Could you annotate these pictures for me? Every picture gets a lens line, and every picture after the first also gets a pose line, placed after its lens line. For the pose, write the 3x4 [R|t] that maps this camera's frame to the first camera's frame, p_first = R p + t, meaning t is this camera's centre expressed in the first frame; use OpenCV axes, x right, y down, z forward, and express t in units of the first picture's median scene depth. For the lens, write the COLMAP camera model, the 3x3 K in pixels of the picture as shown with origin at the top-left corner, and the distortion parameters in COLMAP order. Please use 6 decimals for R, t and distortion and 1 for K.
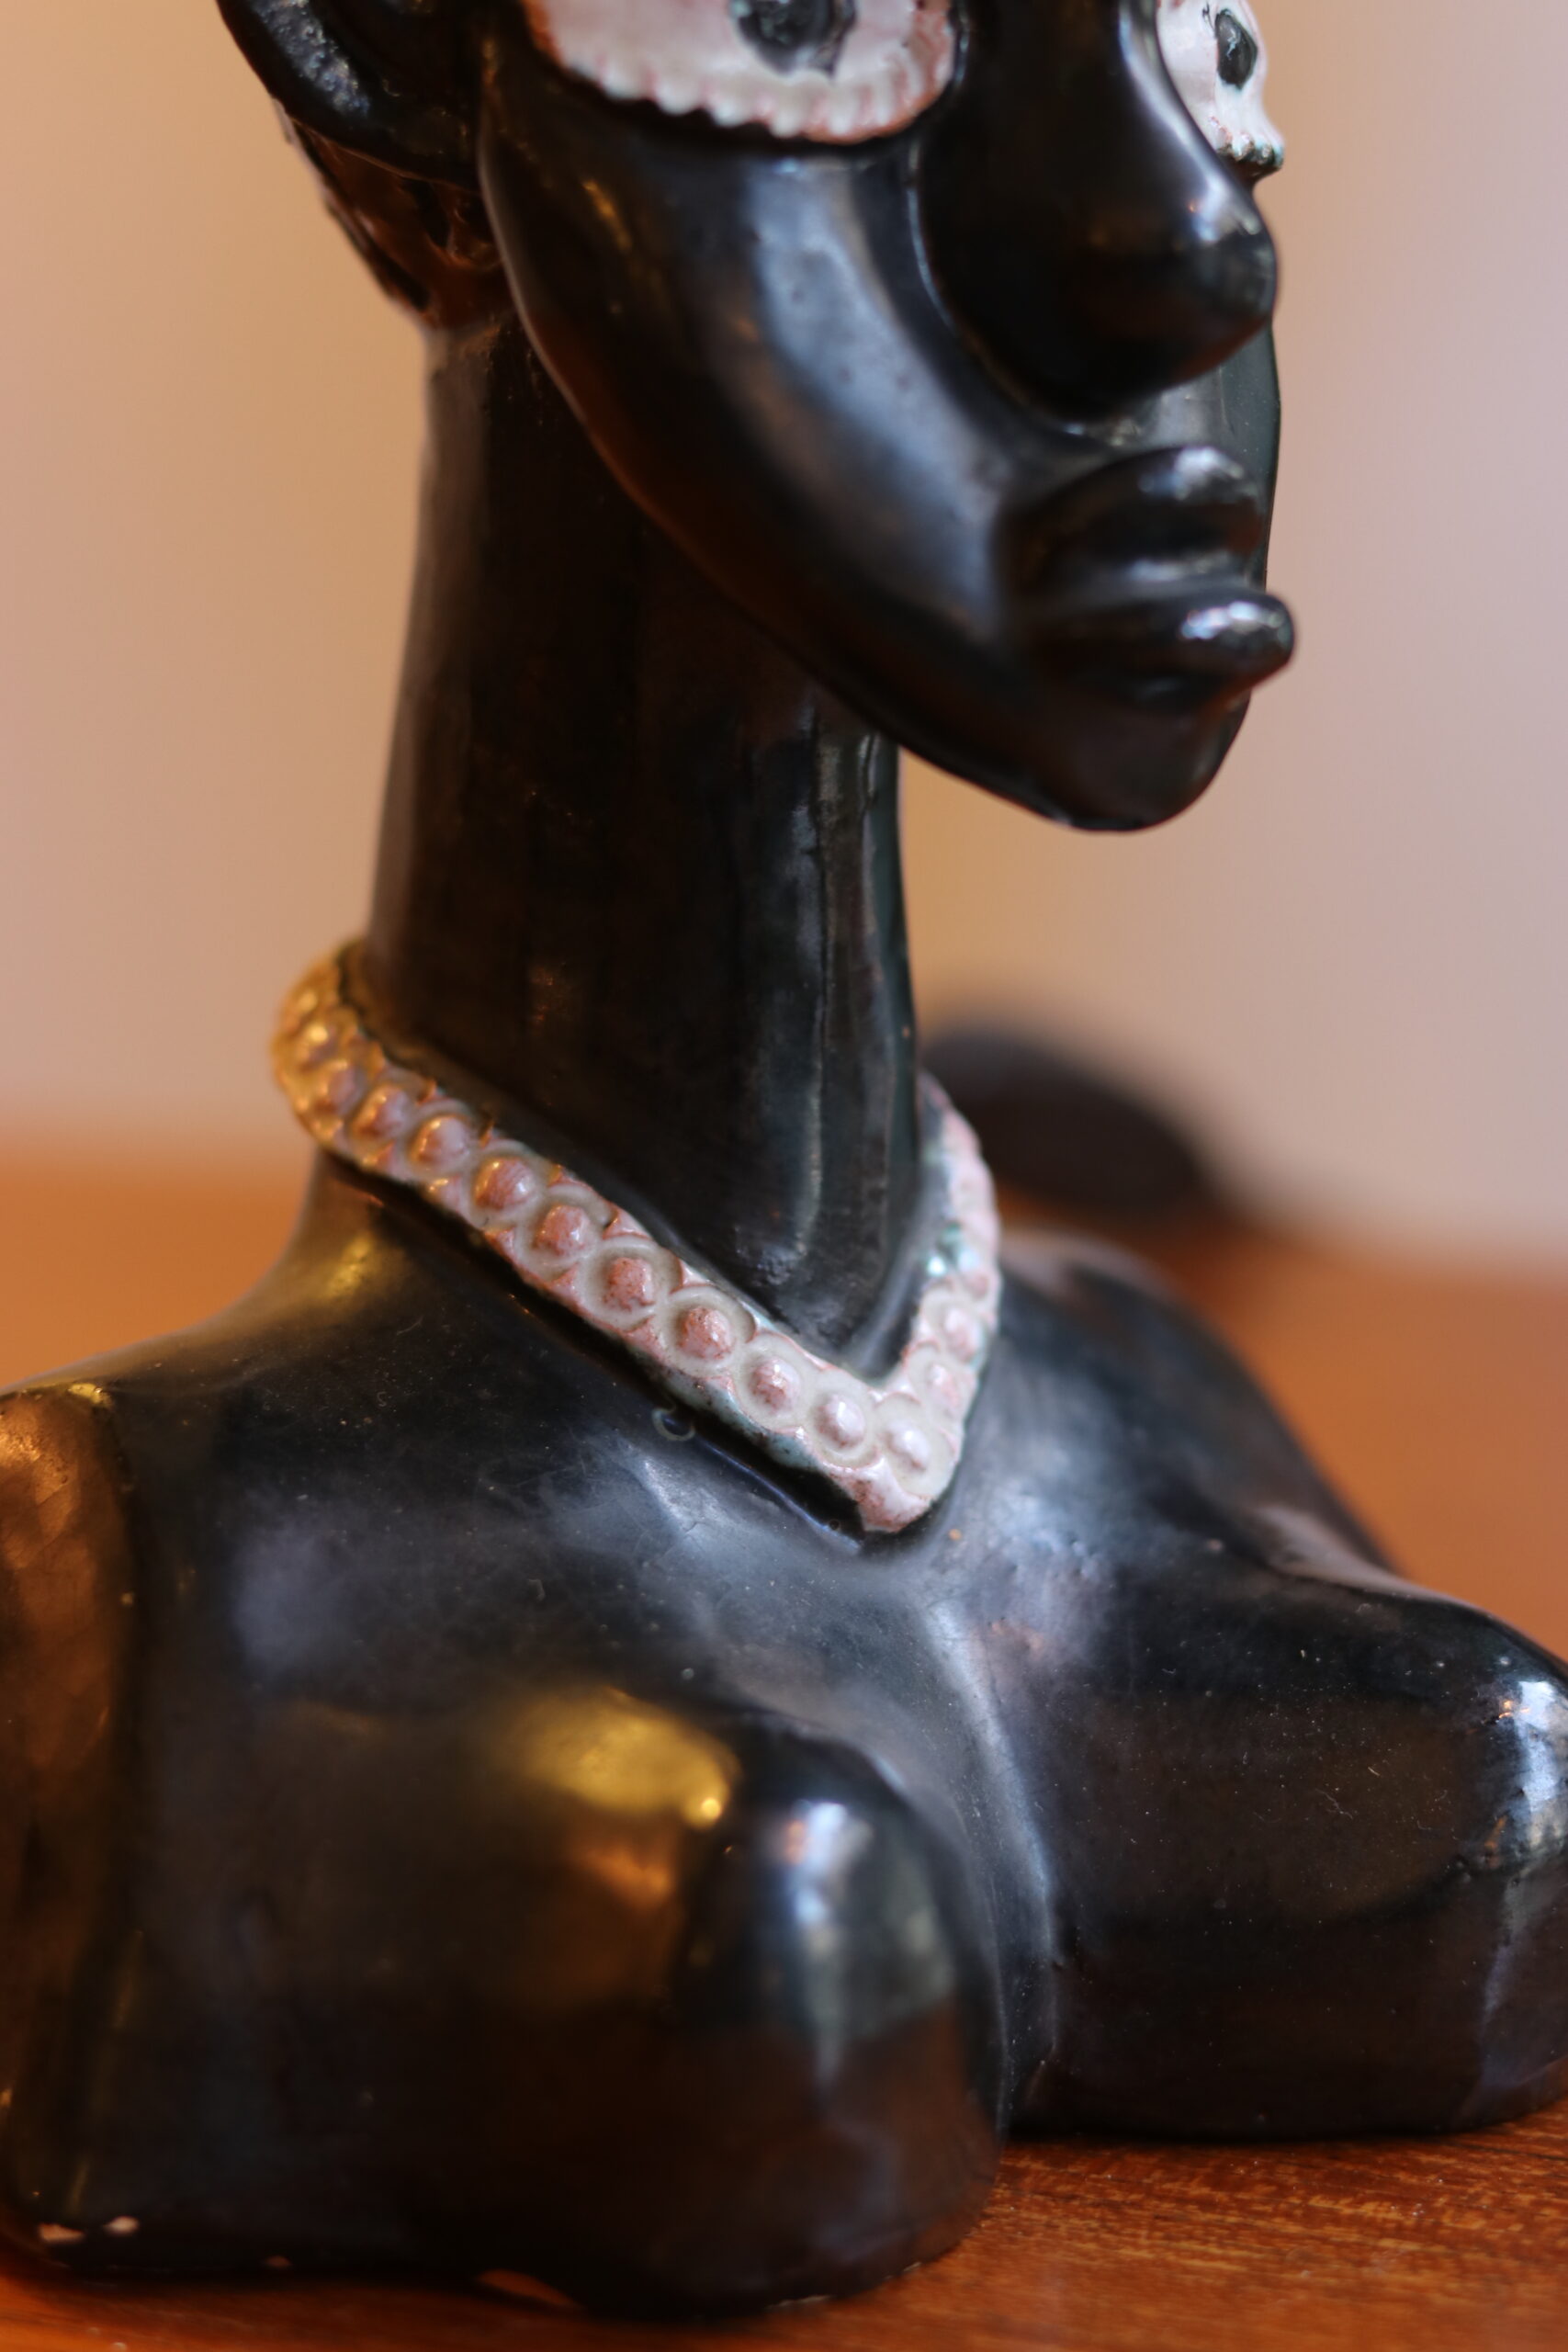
lens RADIAL K [[6121.7, 0, 784.0], [0, 6121.7, 1176.0], [0, 0, 1]] dist [-0.078240, -0.079155]
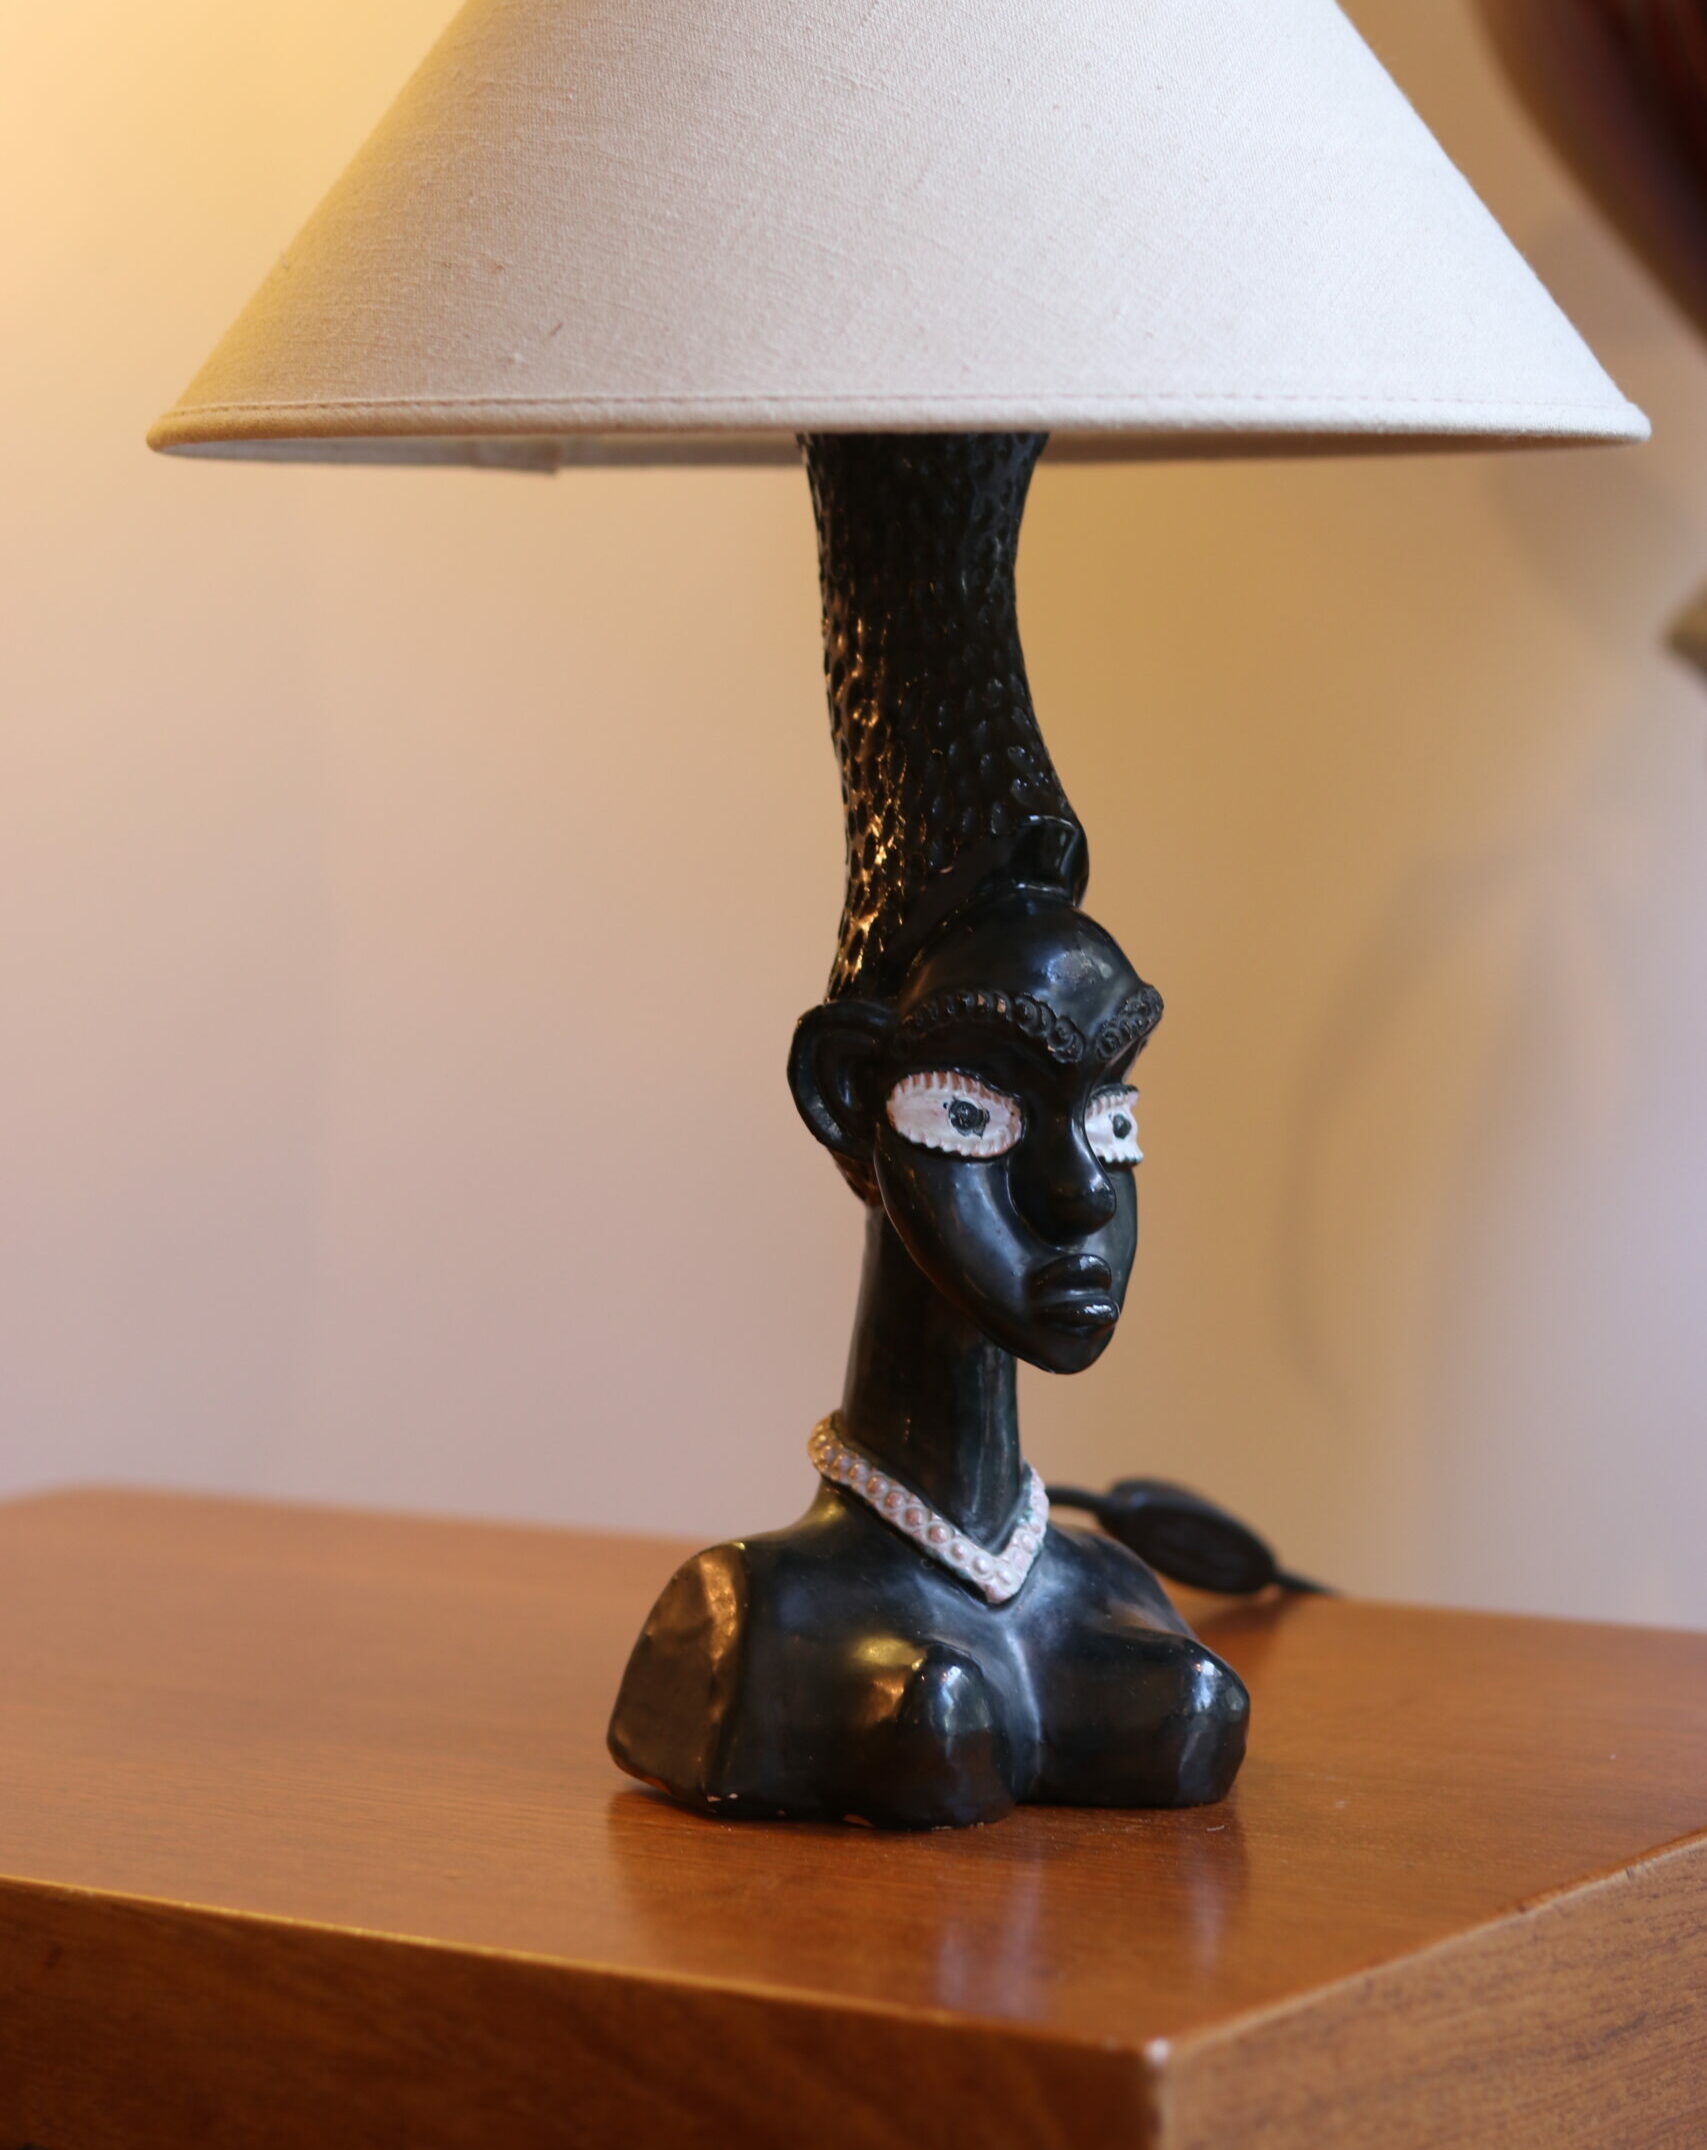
lens RADIAL K [[6376.3, 0, 853.5], [0, 6376.3, 1075.0], [0, 0, 1]] dist [-0.071958, -0.774127]
pose [[0.991389, 0.028252, -0.127864, 0.348402], [-0.044962, 0.990527, -0.129748, 0.214482], [0.122987, 0.134379, 0.983268, -2.188802]]
